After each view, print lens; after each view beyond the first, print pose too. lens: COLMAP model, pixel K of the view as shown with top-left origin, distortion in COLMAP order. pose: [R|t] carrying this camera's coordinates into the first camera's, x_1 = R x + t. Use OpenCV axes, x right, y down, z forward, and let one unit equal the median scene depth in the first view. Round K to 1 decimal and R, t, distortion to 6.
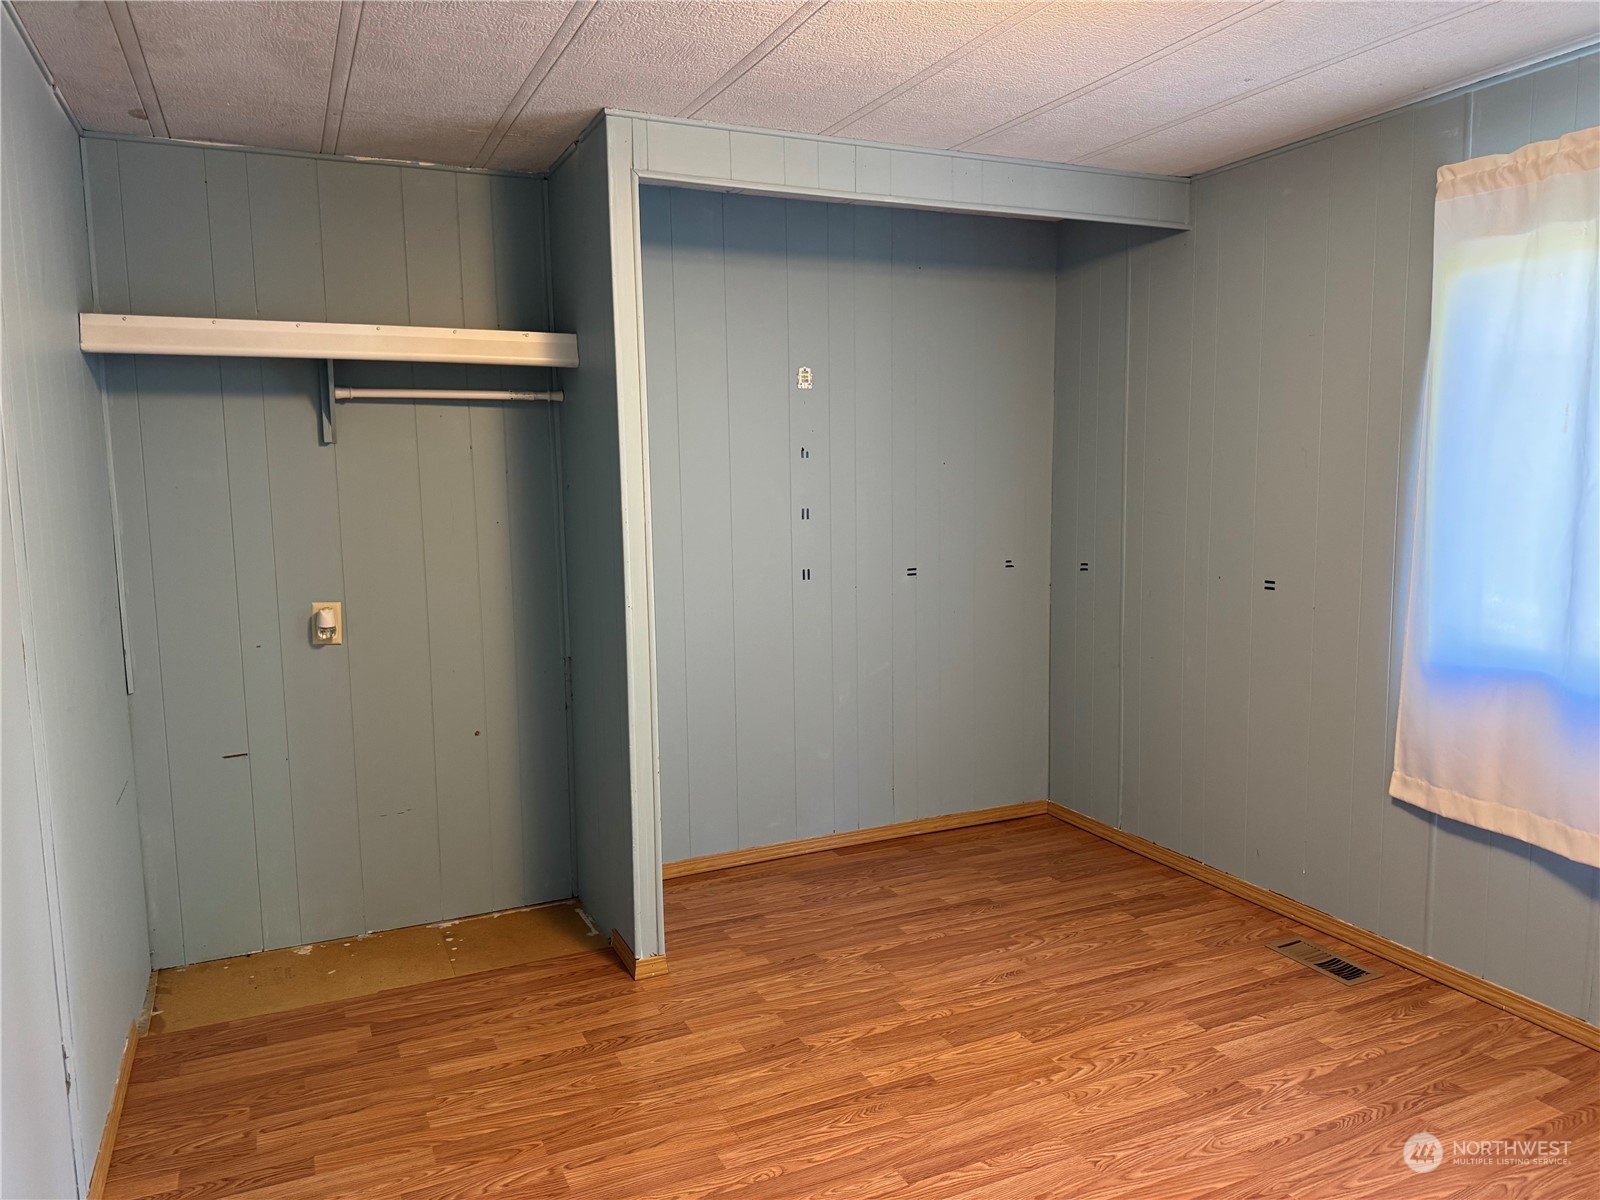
lens RADIAL K [[1134.1, 0, 796.3], [0, 1134.1, 595.2], [0, 0, 1]] dist [0.046494, -0.059196]
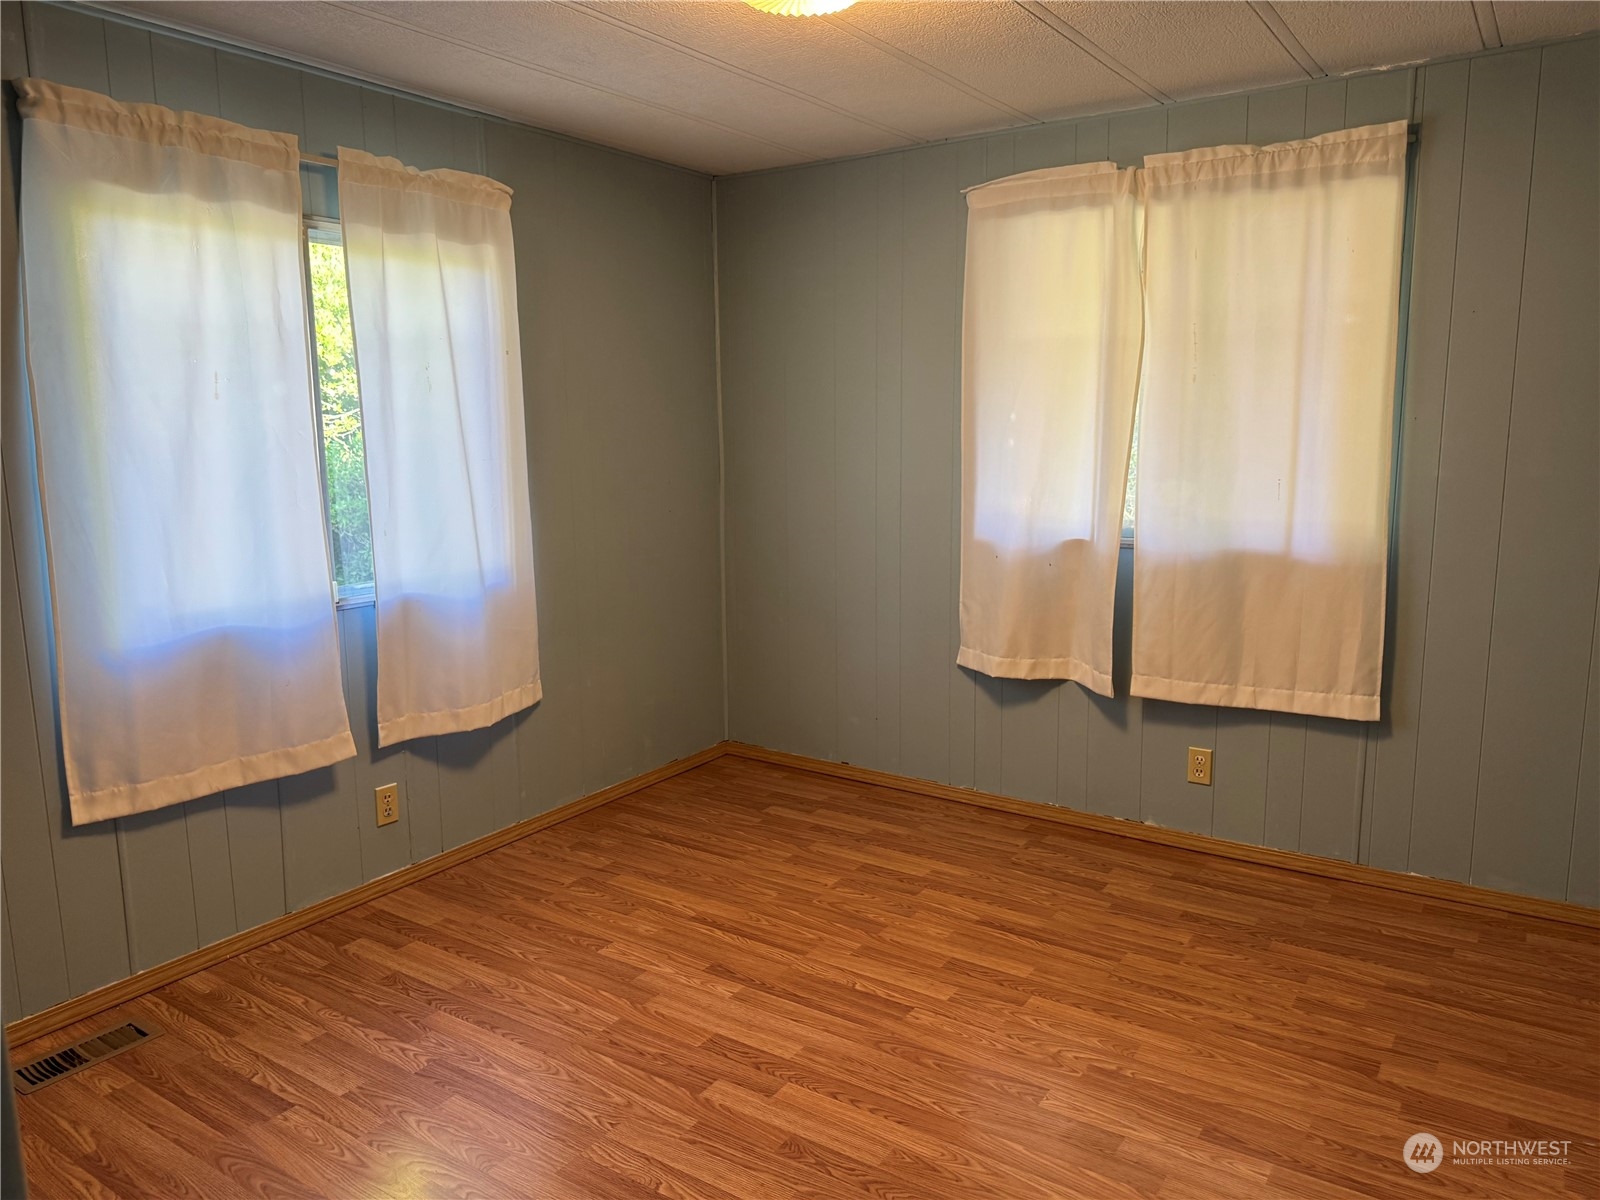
lens RADIAL K [[1134.1, 0, 792.3], [0, 1134.1, 595.3], [0, 0, 1]] dist [0.046494, -0.059196]
pose [[-0.520983, -0.109960, 0.846455, -0.509879], [0.117435, 0.973003, 0.198679, -0.107848], [-0.845450, 0.202912, -0.494005, 1.063030]]
